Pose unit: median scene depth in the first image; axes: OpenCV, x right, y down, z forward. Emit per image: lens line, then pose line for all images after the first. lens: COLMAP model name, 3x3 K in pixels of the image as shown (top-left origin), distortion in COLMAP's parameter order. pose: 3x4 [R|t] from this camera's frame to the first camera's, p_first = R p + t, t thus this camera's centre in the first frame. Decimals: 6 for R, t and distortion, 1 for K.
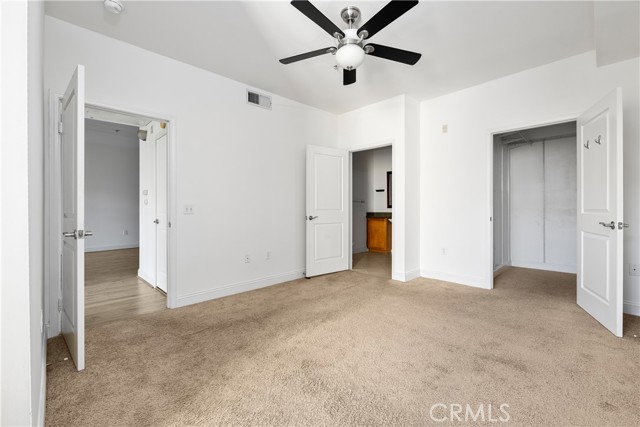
lens RADIAL K [[274.8, 0, 315.2], [0, 274.8, 211.2], [0, 0, 1]] dist [-0.002600, -0.000252]
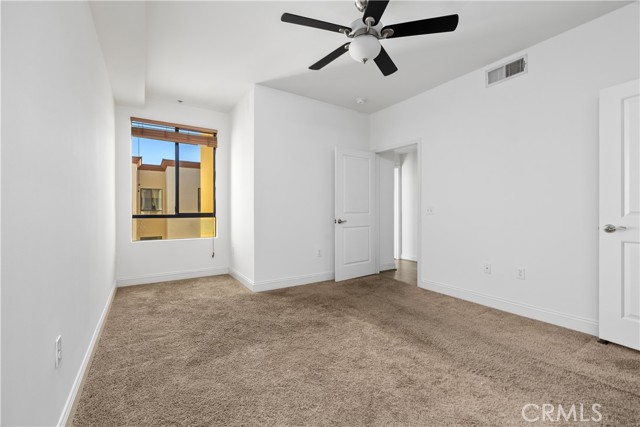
lens RADIAL K [[274.8, 0, 322.6], [0, 274.8, 212.2], [0, 0, 1]] dist [-0.002600, -0.000252]
pose [[-0.189719, 0.022786, -0.981574, 0.814588], [0.004946, 0.999740, 0.022252, -0.030098], [0.981826, -0.000633, -0.189783, 0.768412]]
